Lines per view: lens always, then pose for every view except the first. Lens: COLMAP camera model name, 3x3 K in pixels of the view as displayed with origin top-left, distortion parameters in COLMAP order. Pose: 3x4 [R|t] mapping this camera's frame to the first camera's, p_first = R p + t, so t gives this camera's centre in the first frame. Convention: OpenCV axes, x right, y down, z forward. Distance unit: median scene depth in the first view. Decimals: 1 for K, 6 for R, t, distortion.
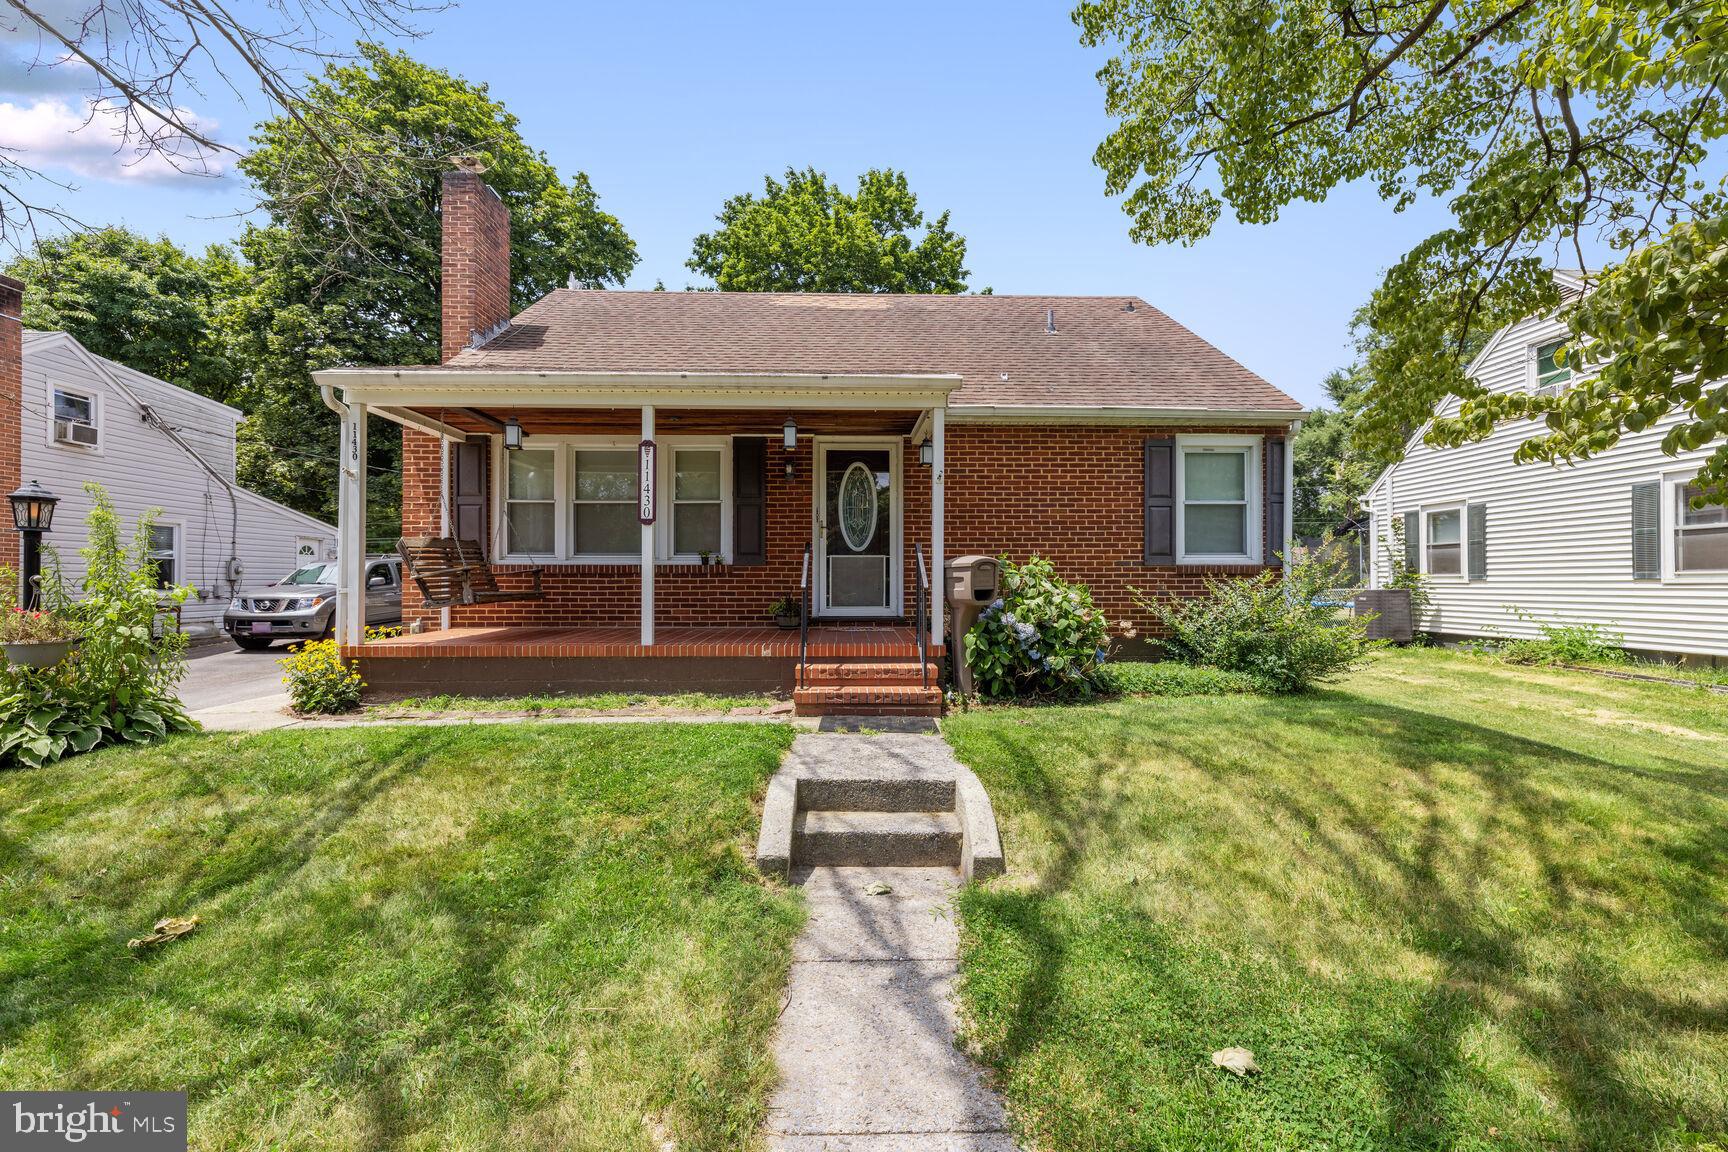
lens RADIAL K [[727.5, 0, 866.1], [0, 727.5, 571.5], [0, 0, 1]] dist [0.000443, 0.000293]
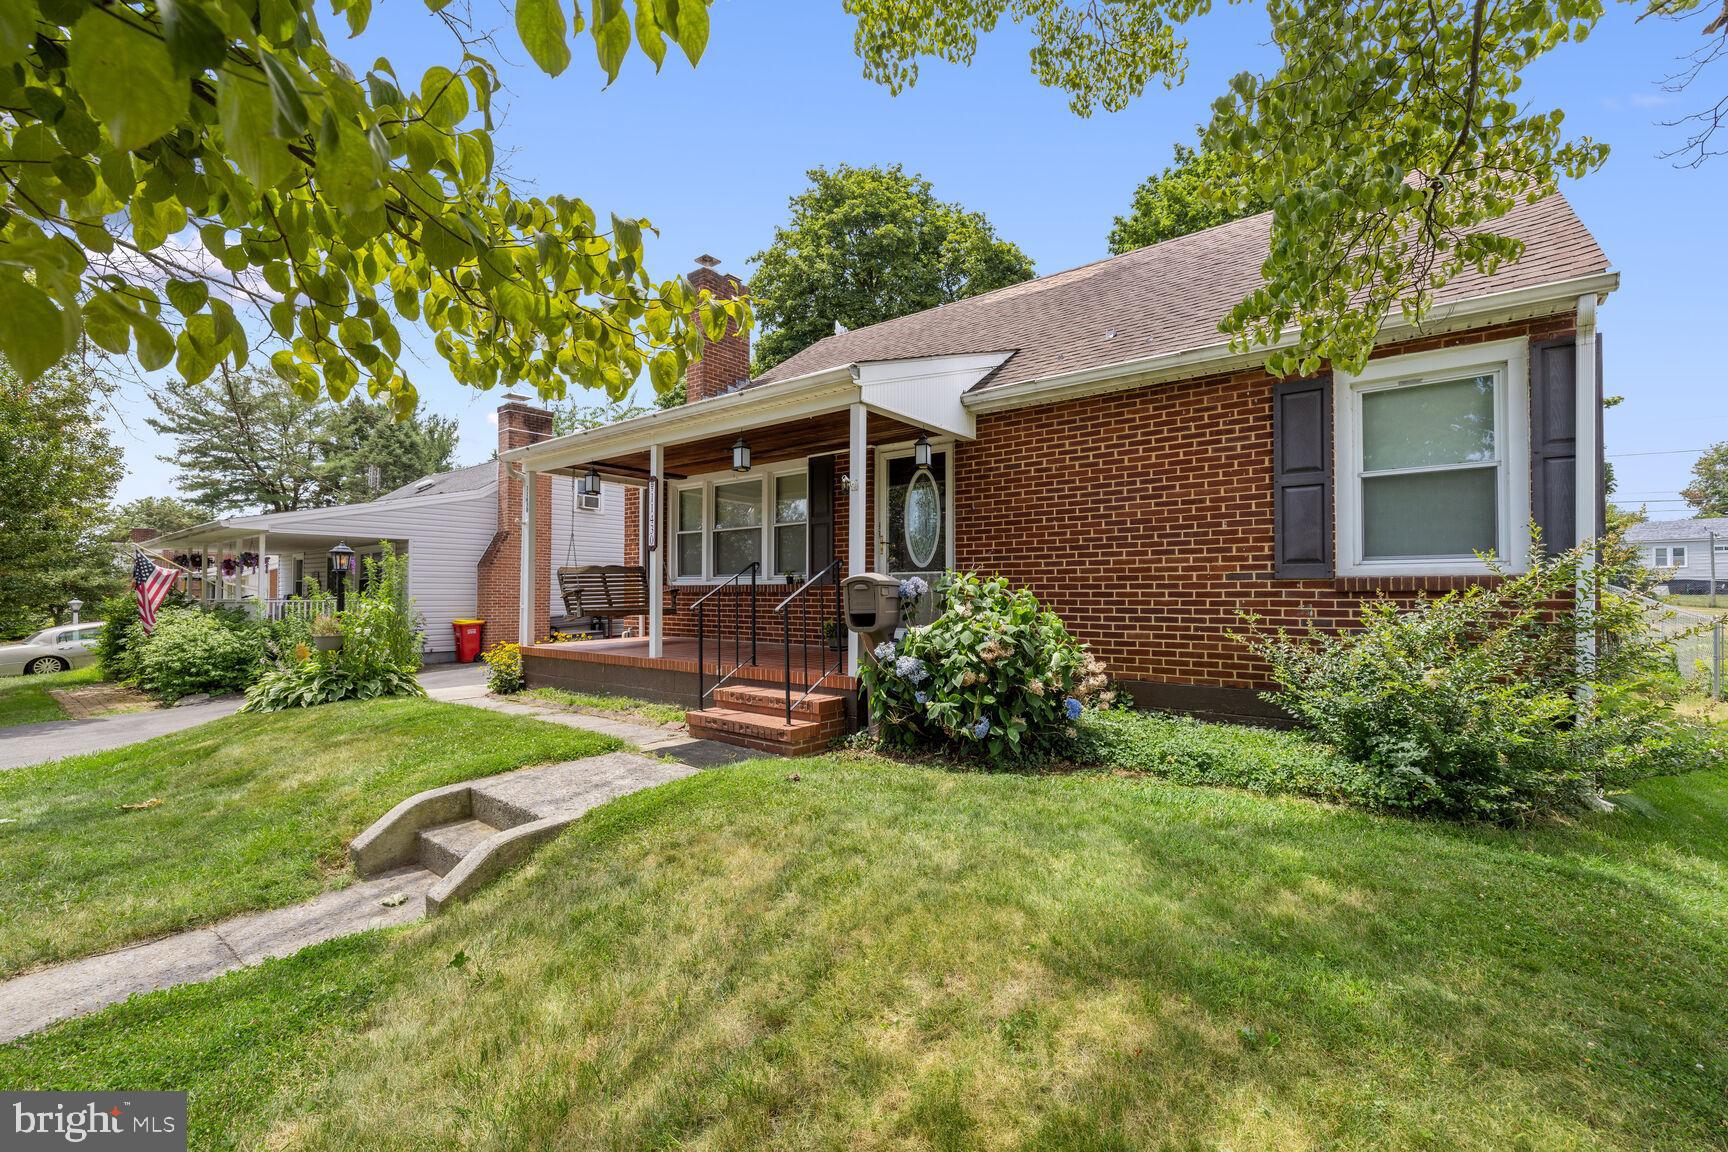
lens RADIAL K [[727.5, 0, 866.1], [0, 727.5, 571.5], [0, 0, 1]] dist [0.000443, 0.000293]
pose [[0.765030, -0.019472, -0.643701, 0.528874], [0.009104, 0.999770, -0.019423, -0.005576], [0.643931, 0.008999, 0.765031, 0.272336]]
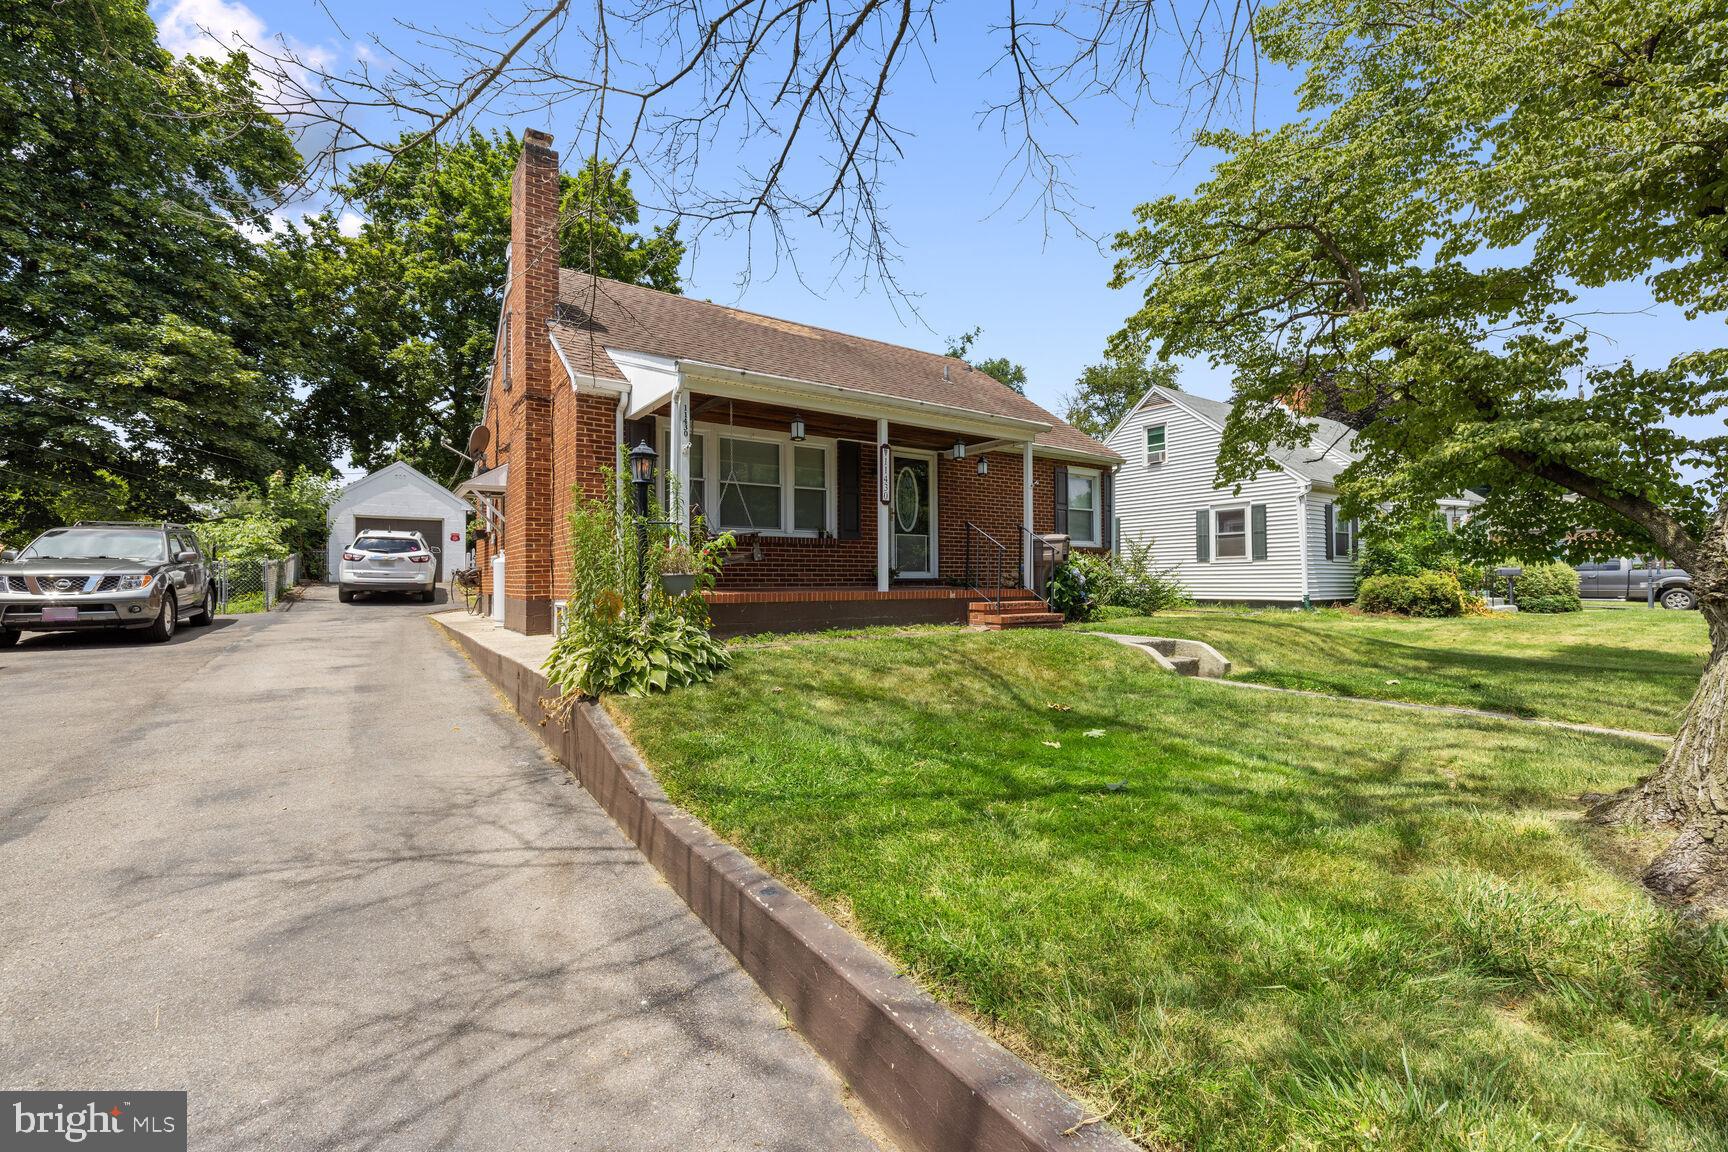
lens RADIAL K [[736.4, 0, 836.8], [0, 736.4, 576.1], [0, 0, 1]] dist [0.000135, 0.000052]
pose [[0.836906, -0.002876, 0.547339, -0.901585], [-0.002284, 0.999959, 0.008747, 0.045065], [-0.547341, -0.008570, 0.836866, -0.100181]]
